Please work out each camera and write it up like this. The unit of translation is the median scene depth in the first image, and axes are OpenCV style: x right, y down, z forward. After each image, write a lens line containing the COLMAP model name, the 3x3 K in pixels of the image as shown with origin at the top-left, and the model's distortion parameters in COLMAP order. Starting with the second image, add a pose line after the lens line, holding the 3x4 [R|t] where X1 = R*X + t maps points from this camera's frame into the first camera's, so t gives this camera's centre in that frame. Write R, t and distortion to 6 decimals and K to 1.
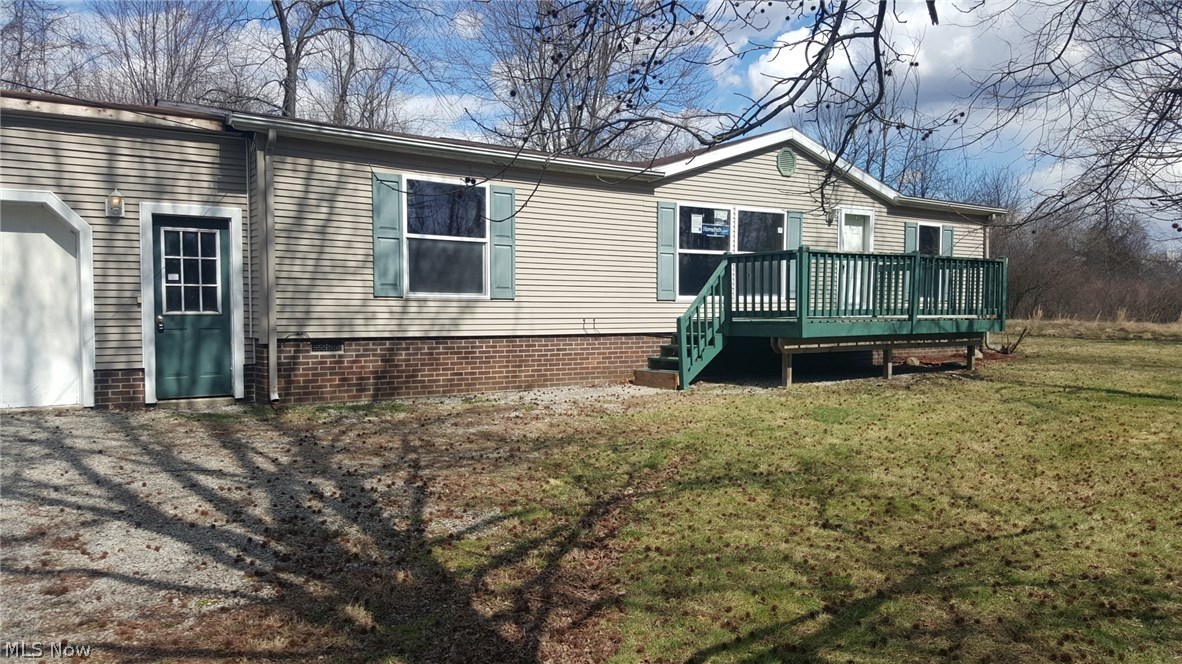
lens RADIAL K [[895.3, 0, 591.0], [0, 895.3, 332.0], [0, 0, 1]] dist [0.124249, -0.001228]
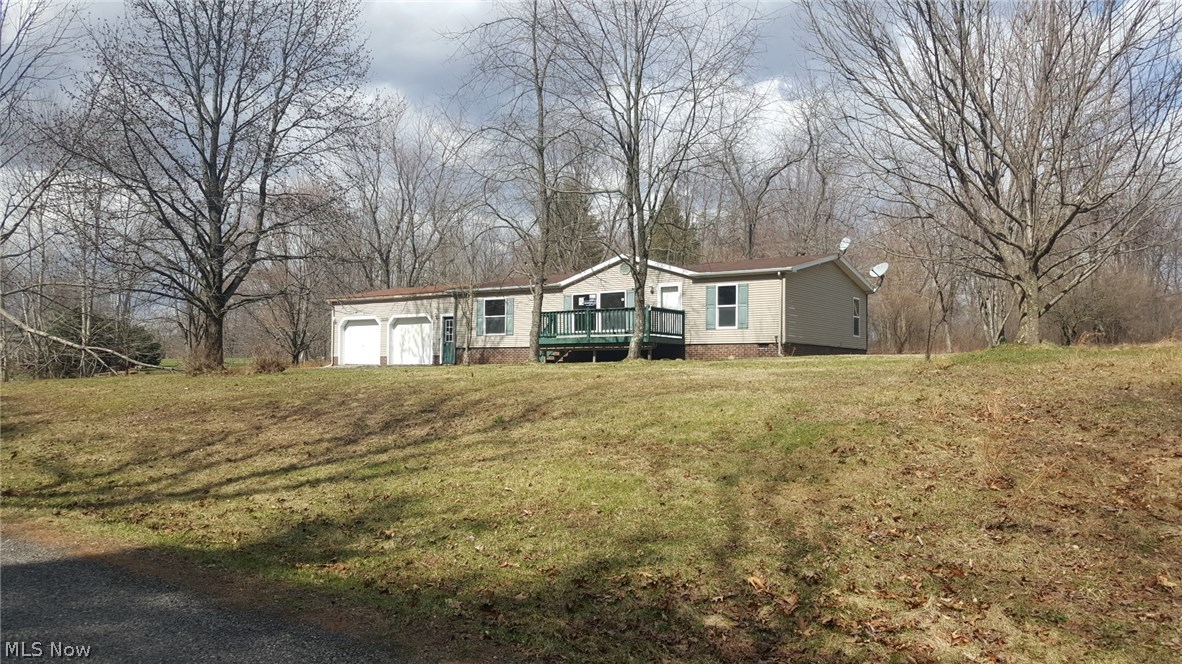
lens RADIAL K [[895.3, 0, 591.0], [0, 895.3, 332.0], [0, 0, 1]] dist [0.124249, -0.001228]
pose [[0.361620, -0.026242, -0.931956, 2.785959], [-0.003100, 0.999564, -0.029348, 0.040432], [0.932320, 0.013502, 0.361381, 0.162853]]
